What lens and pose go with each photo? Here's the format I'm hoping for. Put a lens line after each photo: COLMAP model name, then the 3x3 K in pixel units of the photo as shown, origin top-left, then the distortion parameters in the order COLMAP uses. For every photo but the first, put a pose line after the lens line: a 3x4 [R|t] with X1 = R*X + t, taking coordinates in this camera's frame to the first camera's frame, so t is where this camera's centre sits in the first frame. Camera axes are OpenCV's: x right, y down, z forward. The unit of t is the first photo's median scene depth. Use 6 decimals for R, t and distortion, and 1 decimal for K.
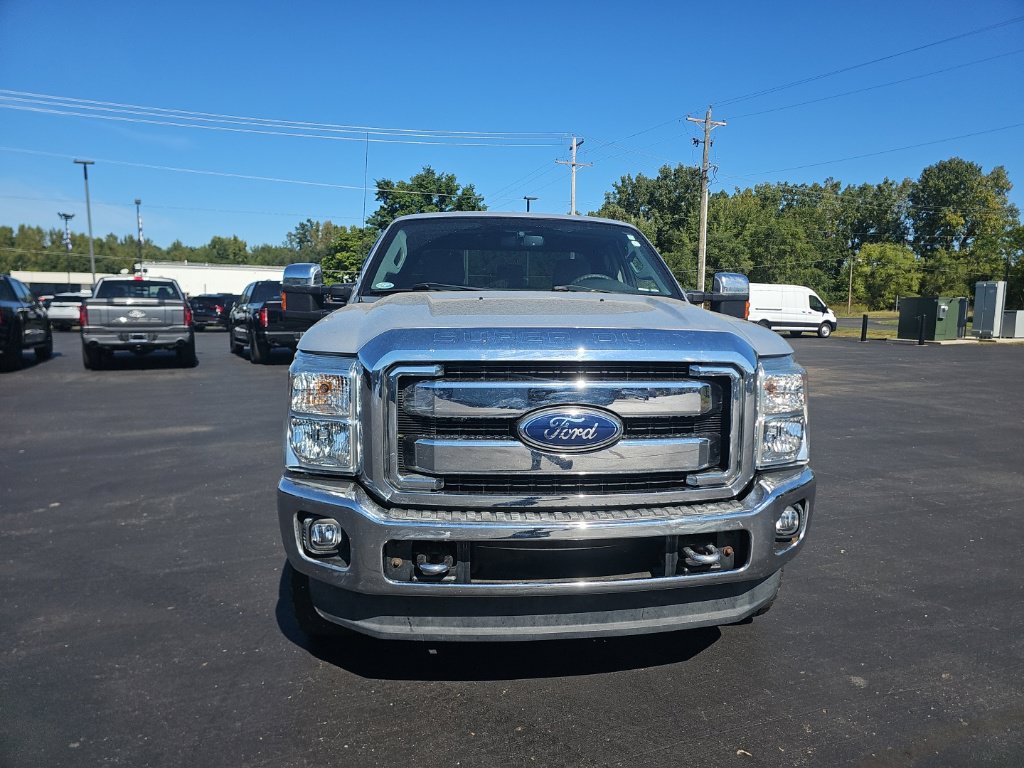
lens RADIAL K [[673.0, 0, 544.7], [0, 673.0, 396.7], [0, 0, 1]] dist [0.068106, -0.057240]
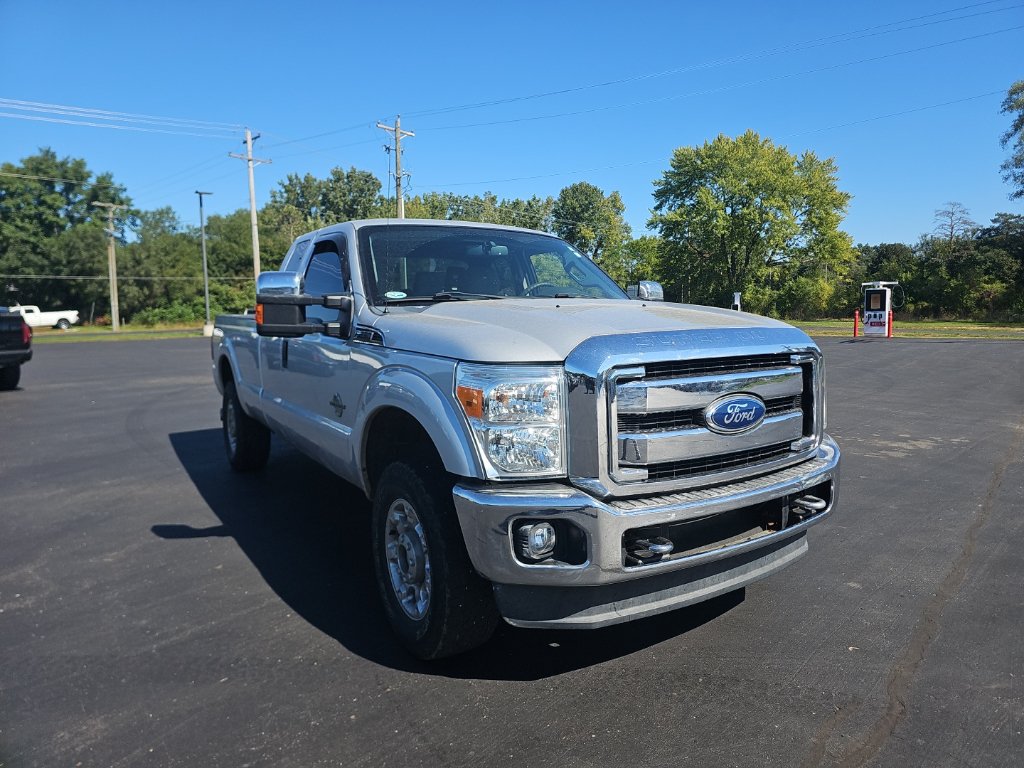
lens RADIAL K [[669.3, 0, 540.3], [0, 669.3, 384.8], [0, 0, 1]] dist [0.071519, -0.070638]
pose [[0.889702, -0.072481, 0.450751, -0.030667], [0.081987, 0.996632, -0.001570, -0.001094], [-0.449119, 0.038352, 0.892648, 0.003529]]
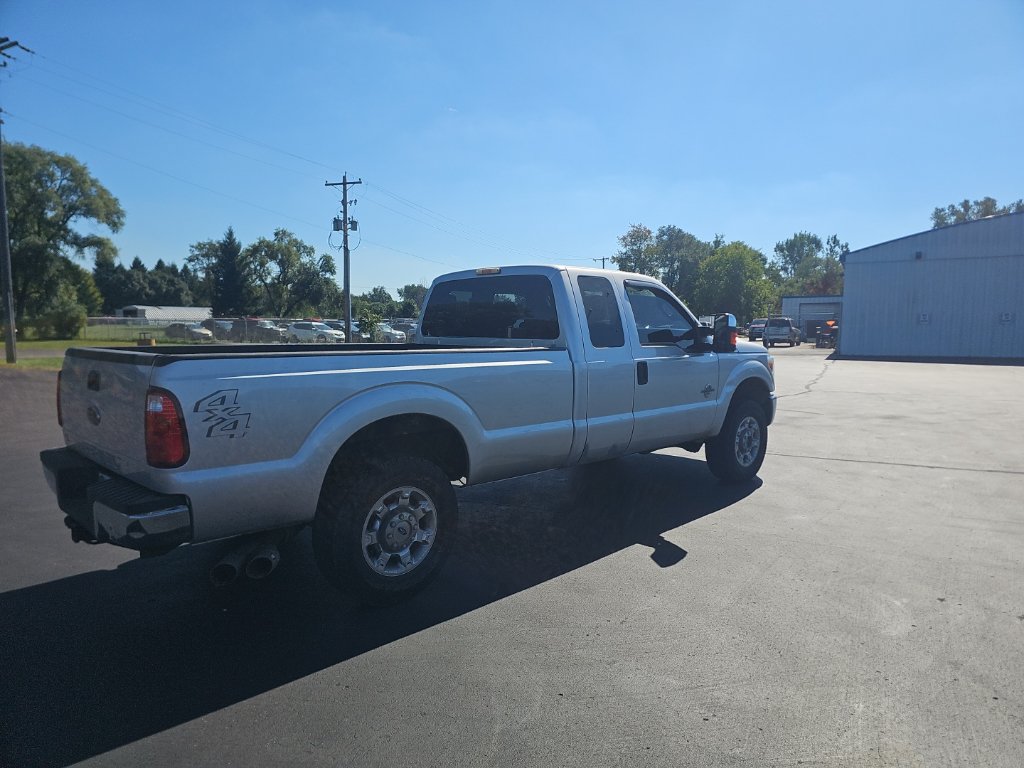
lens RADIAL K [[658.0, 0, 535.1], [0, 658.0, 402.0], [0, 0, 1]] dist [0.060814, -0.063349]
pose [[-0.631173, -0.102607, 0.768826, -0.081395], [0.096186, 0.973207, 0.208848, -0.022970], [-0.769655, 0.205769, -0.604392, 0.147398]]
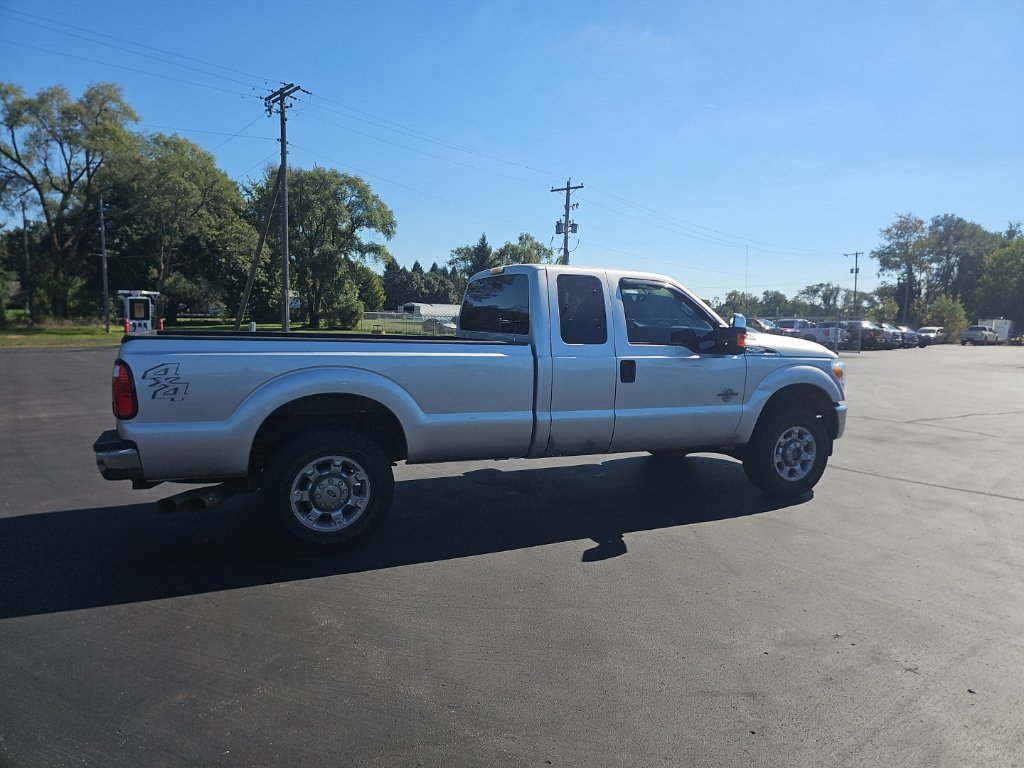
lens RADIAL K [[655.9, 0, 536.4], [0, 655.9, 393.9], [0, 0, 1]] dist [0.069540, -0.061512]
pose [[-0.319481, -0.123237, 0.939545, -0.101316], [0.102197, 0.981243, 0.163458, -0.019553], [-0.942066, 0.148240, -0.300894, 0.120272]]
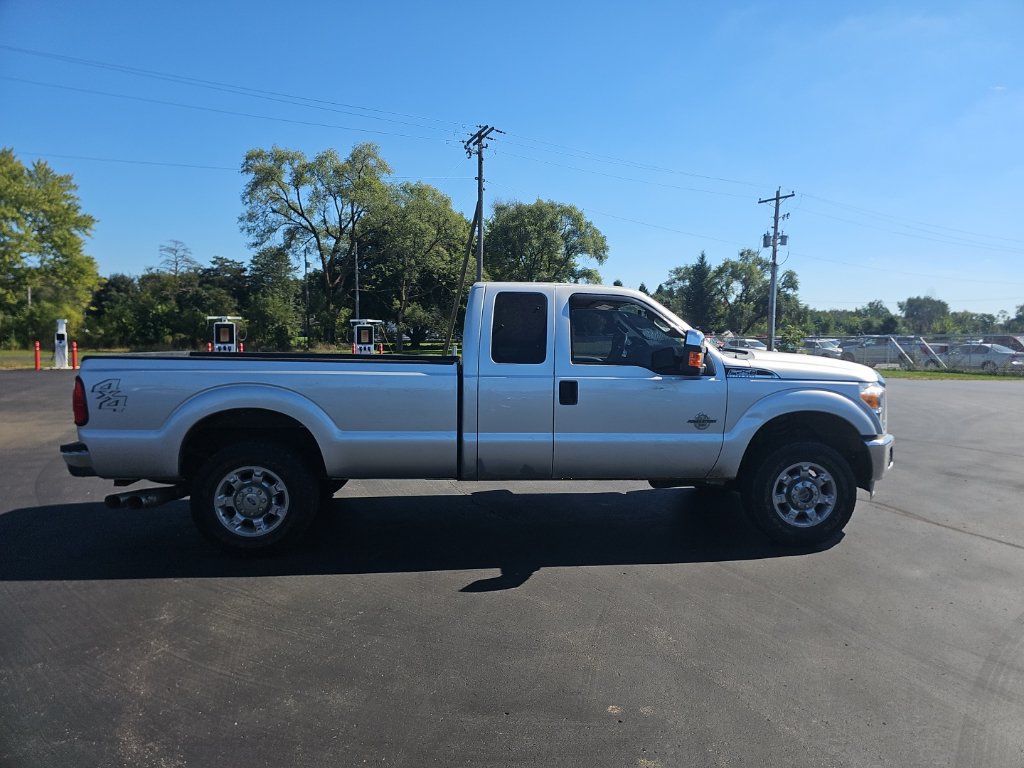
lens RADIAL K [[658.7, 0, 540.7], [0, 658.7, 398.5], [0, 0, 1]] dist [0.078709, -0.073172]
pose [[0.012044, -0.101471, 0.994766, -0.104160], [0.123740, 0.987342, 0.099216, -0.014752], [-0.992242, 0.121897, 0.024447, 0.083063]]
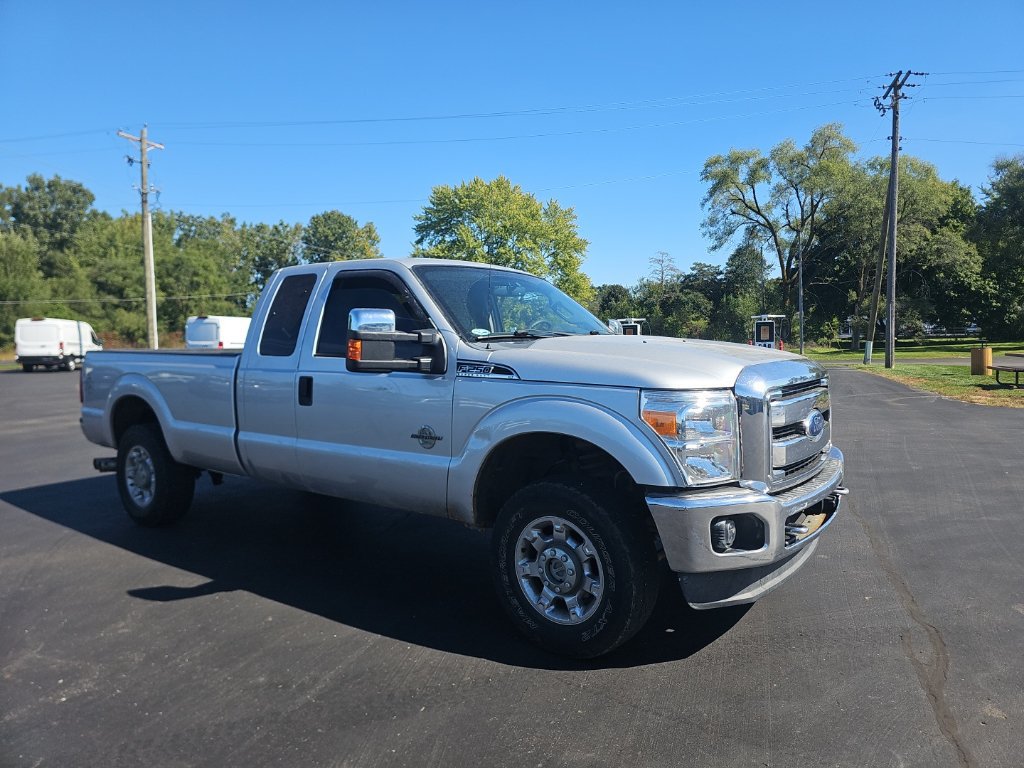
lens RADIAL K [[669.3, 0, 540.3], [0, 669.3, 384.8], [0, 0, 1]] dist [0.071519, -0.070638]
pose [[0.664230, -0.070504, 0.744196, -0.058437], [0.117576, 0.993004, -0.010867, -0.003779], [-0.738223, 0.094718, 0.667873, 0.015678]]
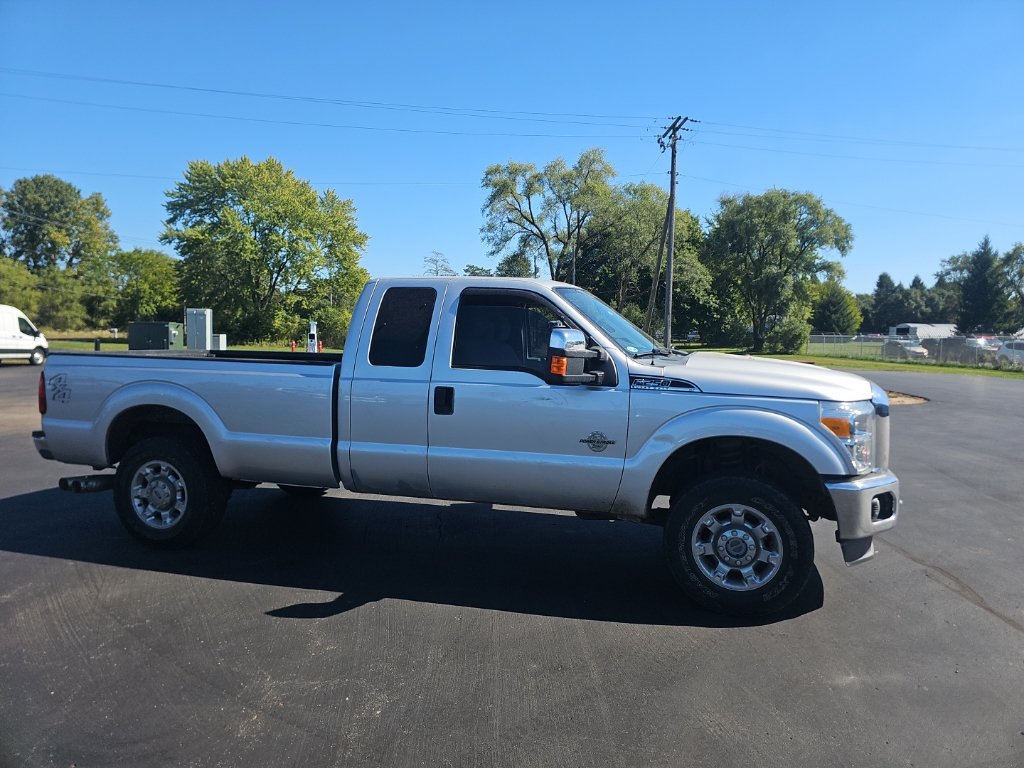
lens RADIAL K [[662.2, 0, 540.9], [0, 662.2, 388.4], [0, 0, 1]] dist [0.078777, -0.074022]
pose [[0.363332, -0.079602, 0.928253, -0.085513], [0.114215, 0.992633, 0.040418, -0.009894], [-0.924632, 0.091336, 0.369748, 0.044359]]
